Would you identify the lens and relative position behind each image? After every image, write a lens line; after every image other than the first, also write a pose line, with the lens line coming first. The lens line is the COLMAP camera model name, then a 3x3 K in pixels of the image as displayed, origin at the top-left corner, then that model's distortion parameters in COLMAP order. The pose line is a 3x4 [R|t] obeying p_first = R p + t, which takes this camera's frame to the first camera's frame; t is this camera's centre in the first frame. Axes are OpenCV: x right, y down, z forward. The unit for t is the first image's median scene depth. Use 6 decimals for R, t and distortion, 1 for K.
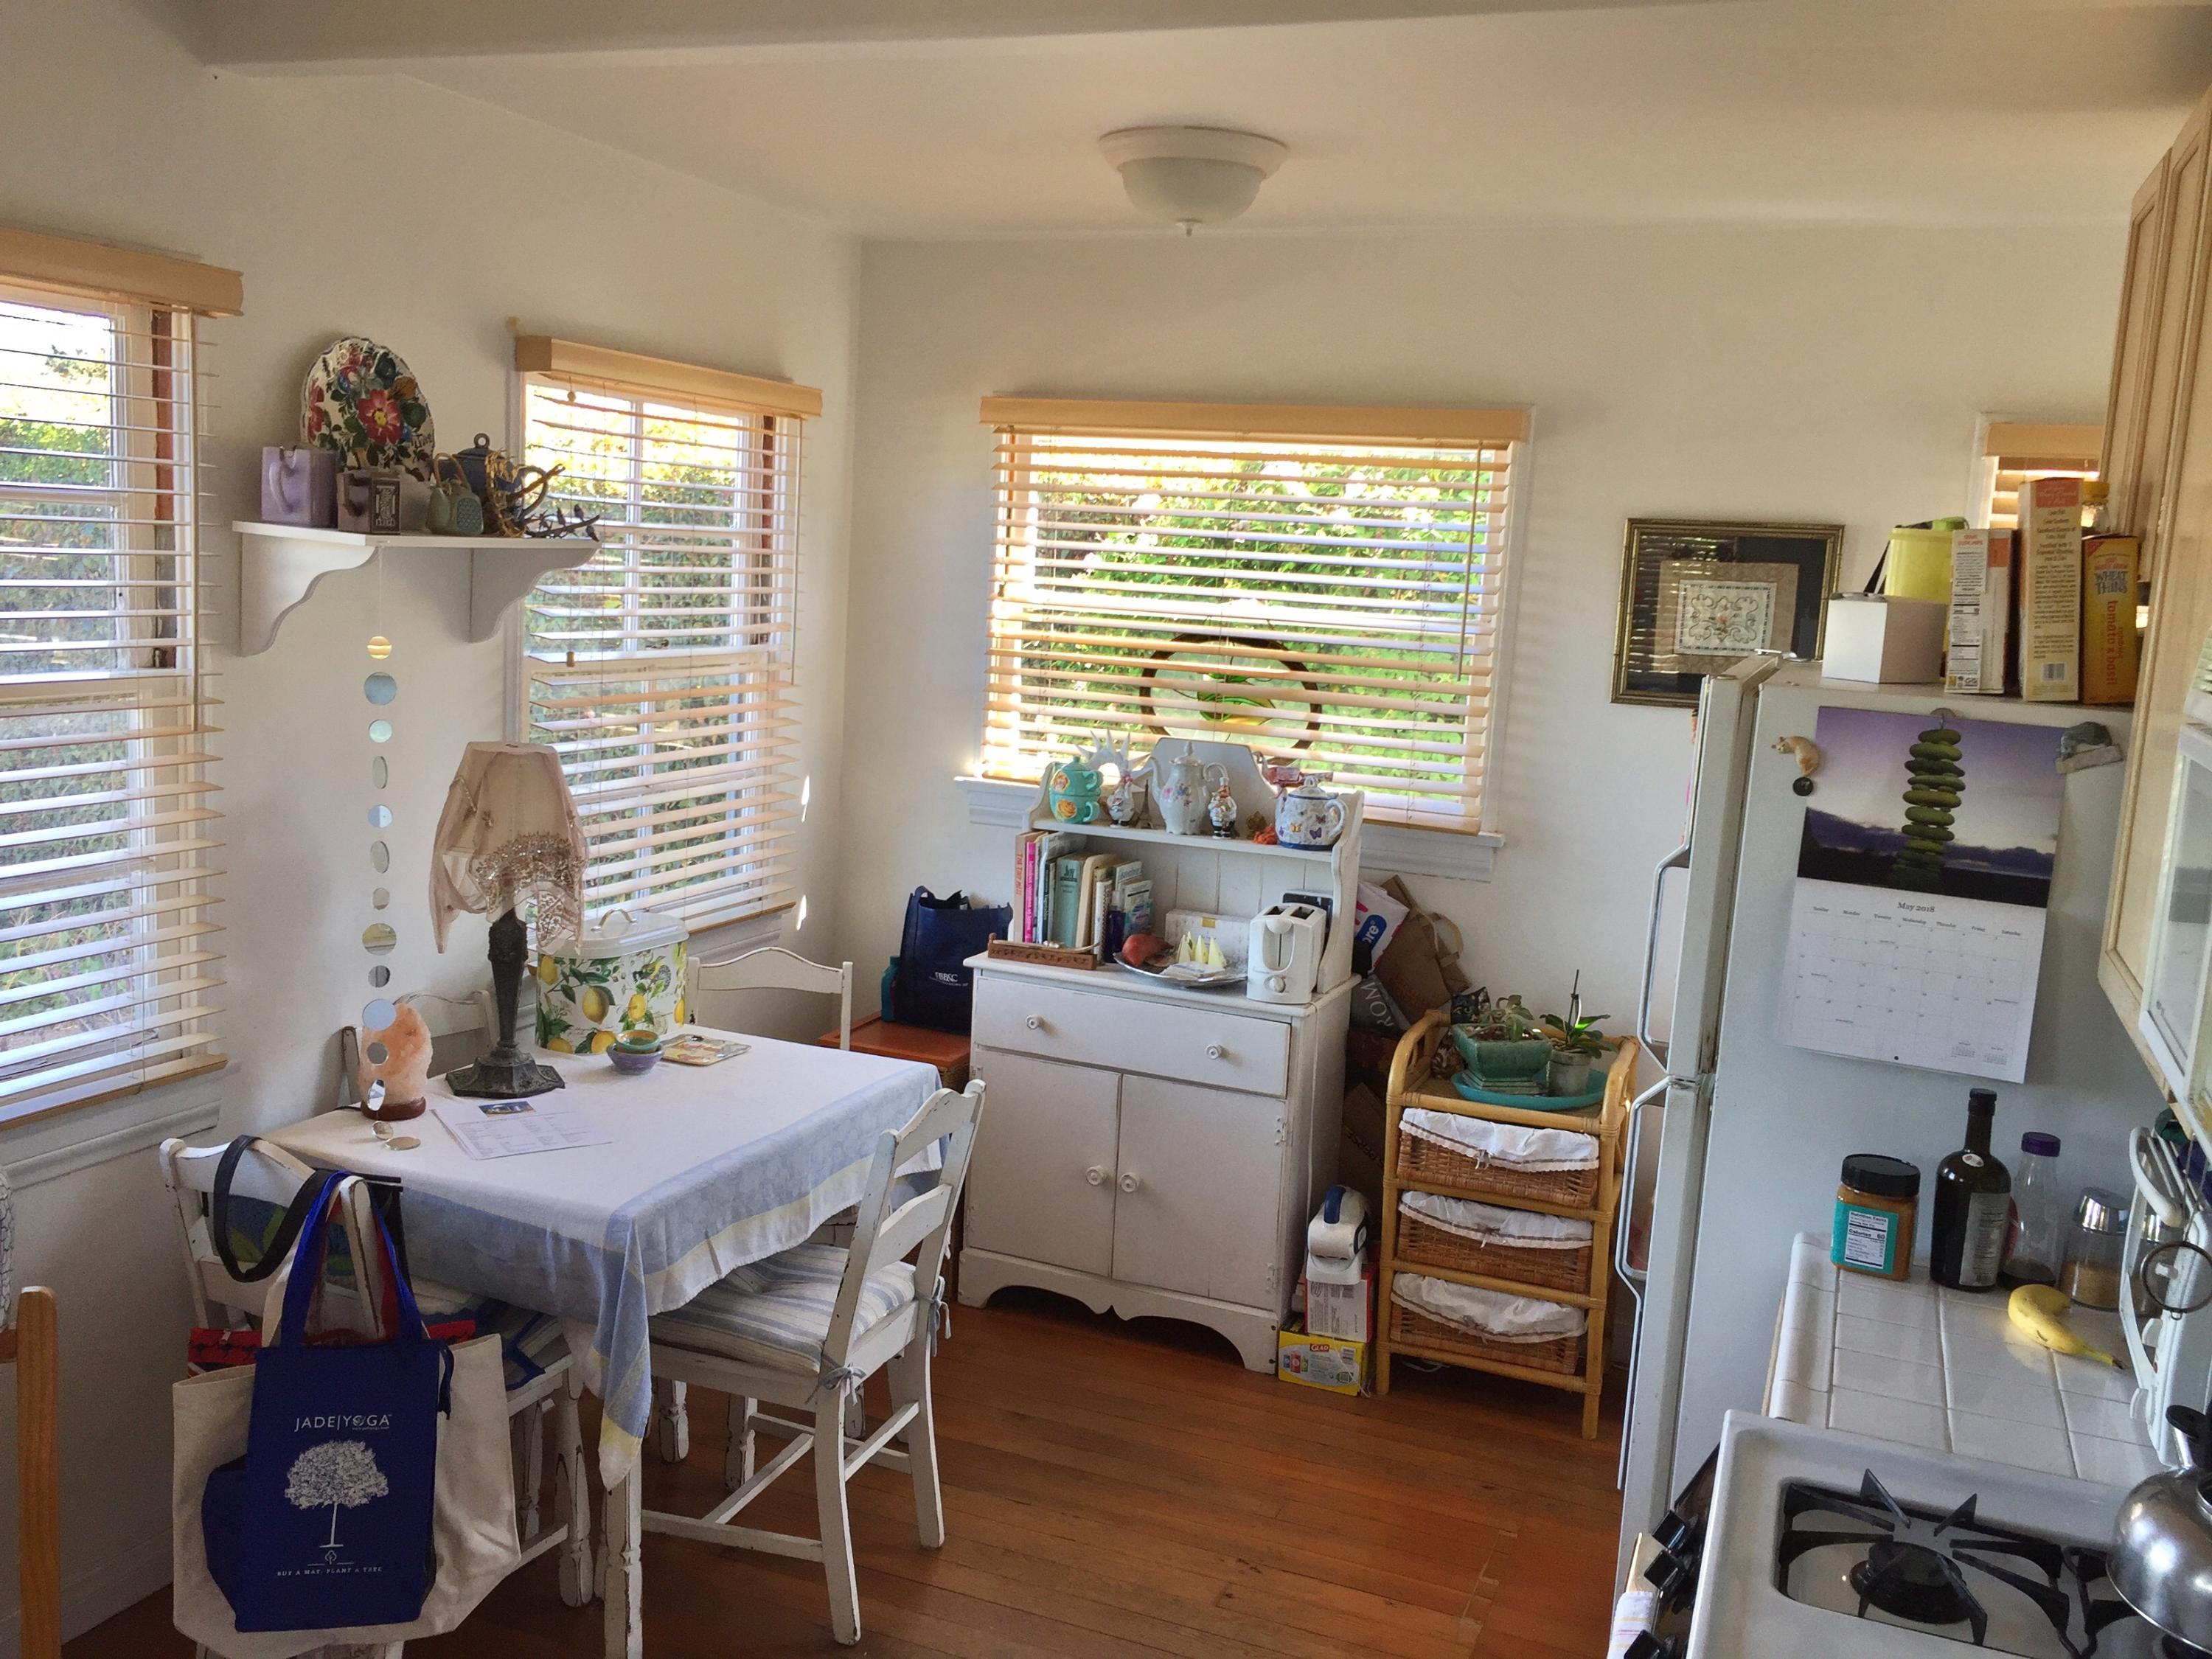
lens RADIAL K [[1906.5, 0, 1102.6], [0, 1906.5, 838.8], [0, 0, 1]] dist [0.064667, -0.049482]
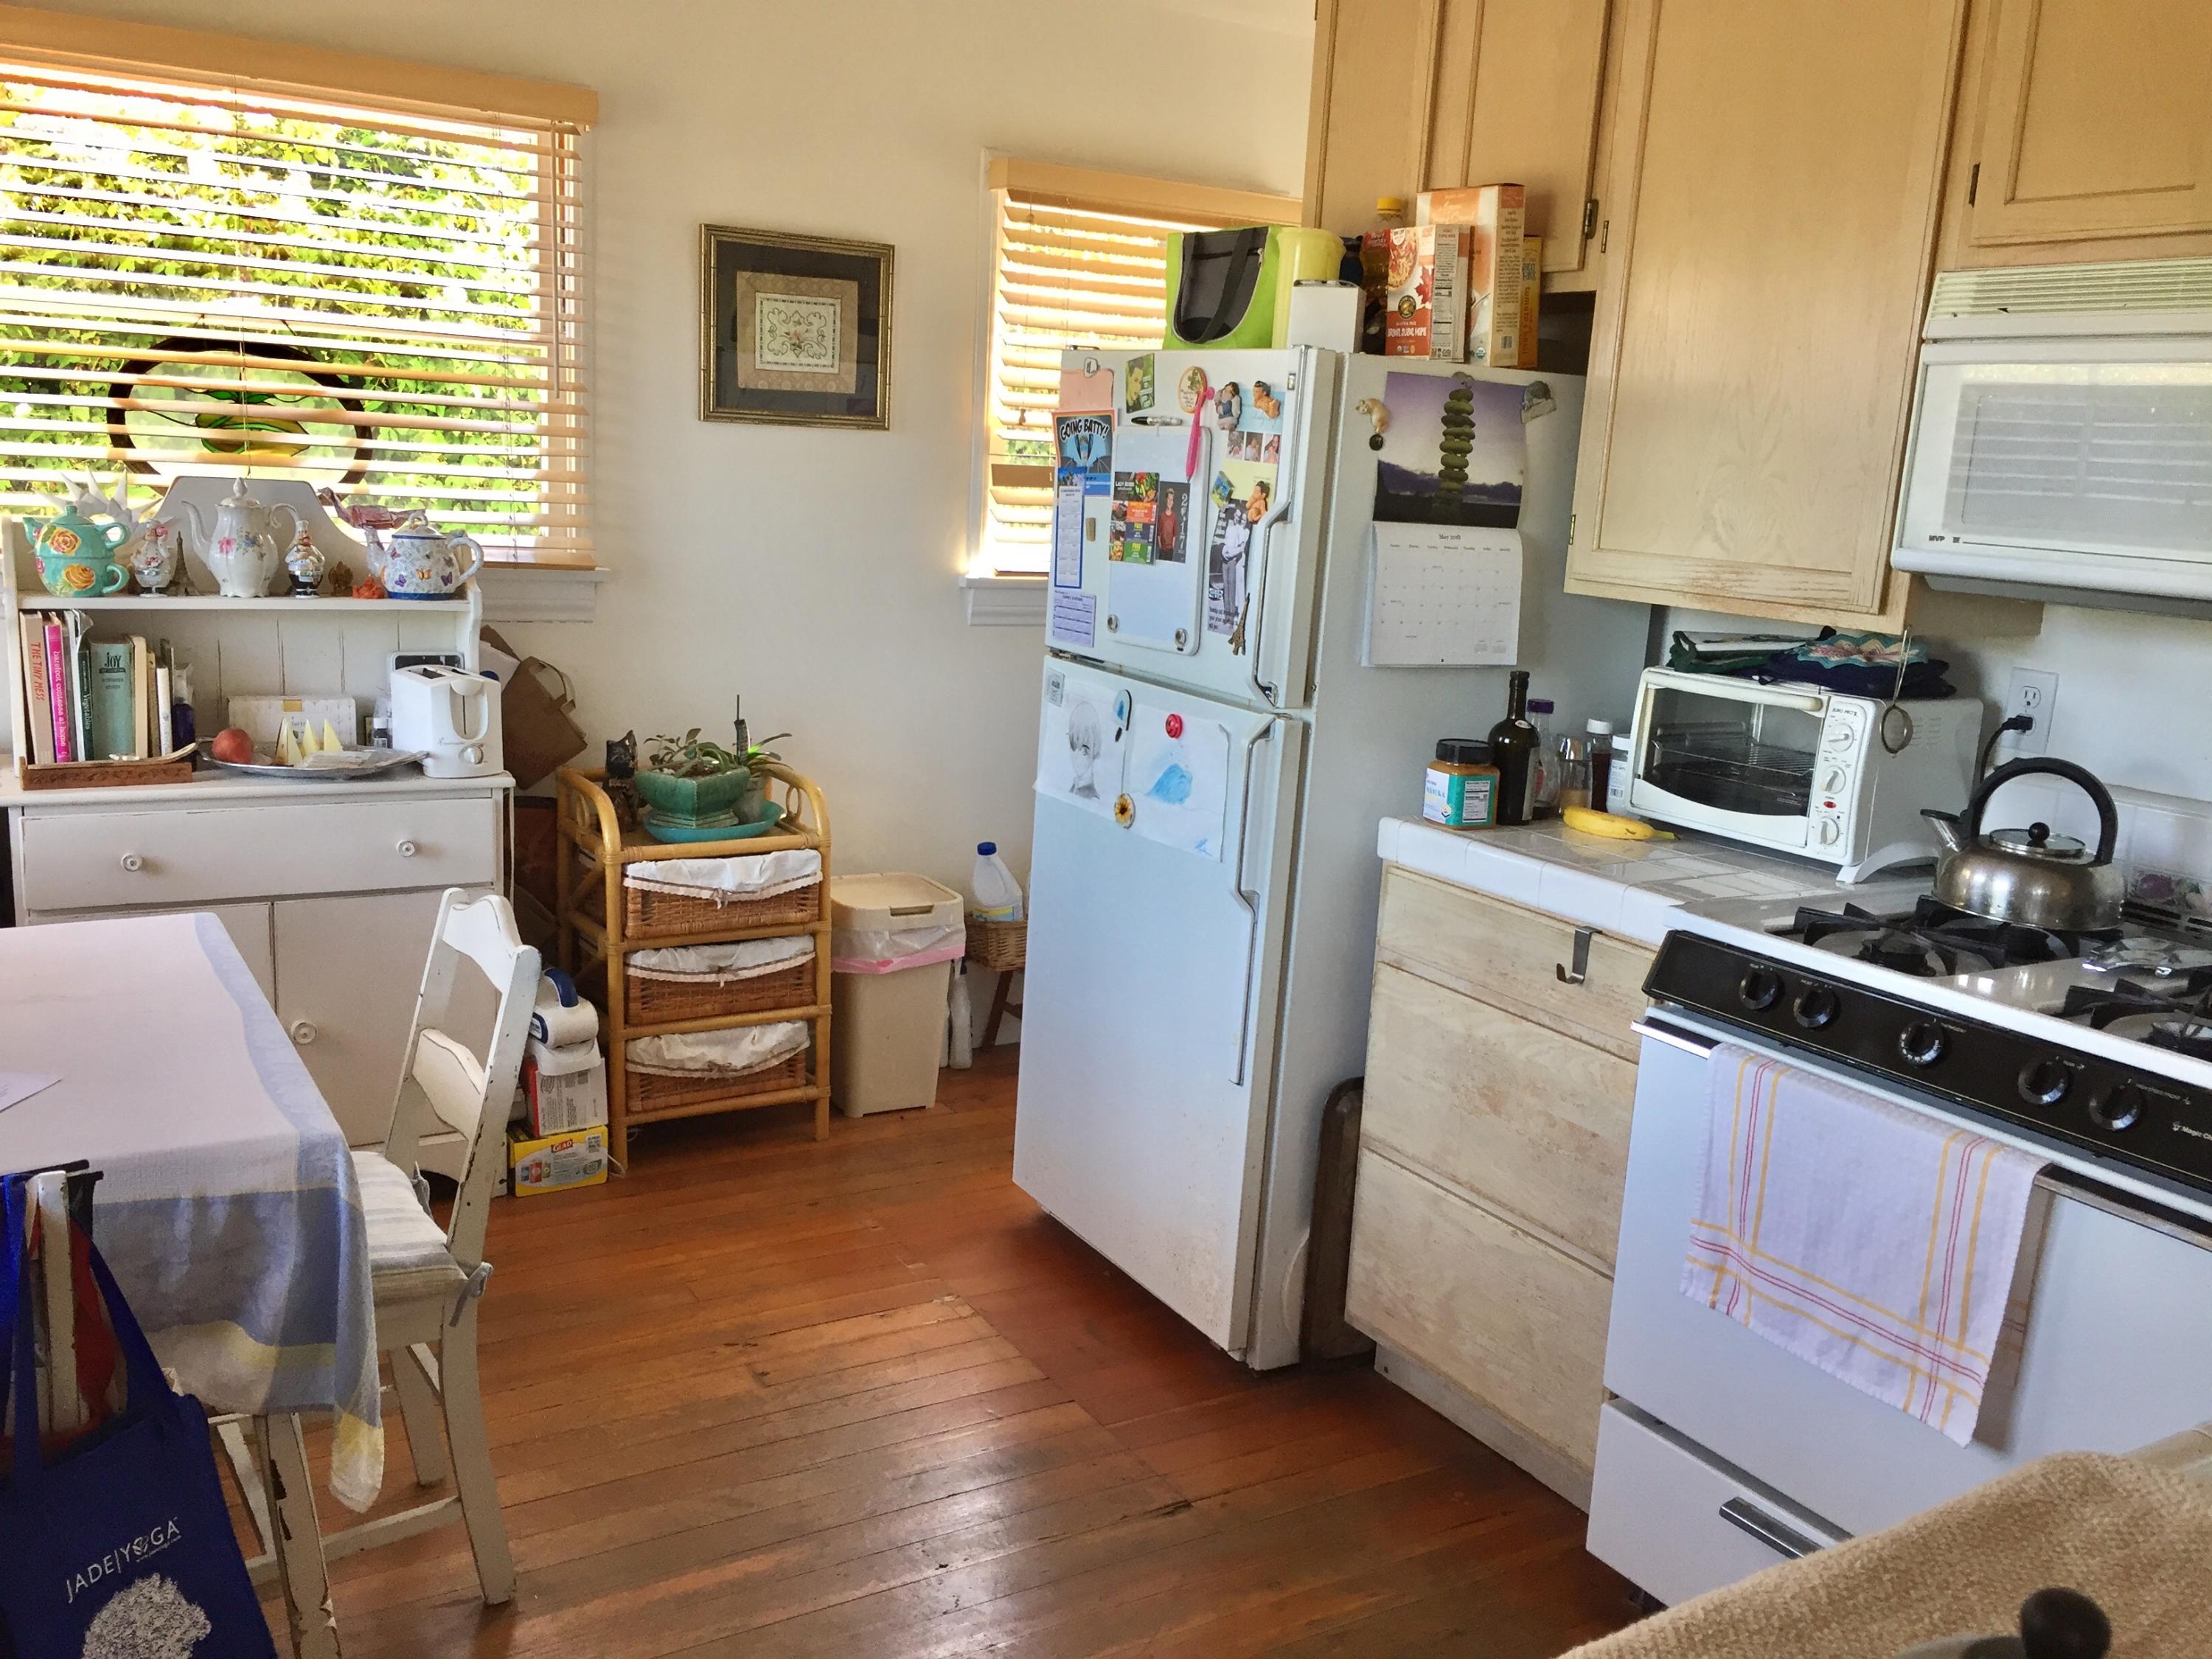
lens RADIAL K [[1906.5, 0, 1105.3], [0, 1906.5, 838.3], [0, 0, 1]] dist [0.064667, -0.049482]
pose [[0.596509, -0.179799, 0.782208, -0.427132], [0.098556, 0.983618, 0.150936, 0.011161], [-0.796533, -0.012943, 0.604457, 0.254993]]
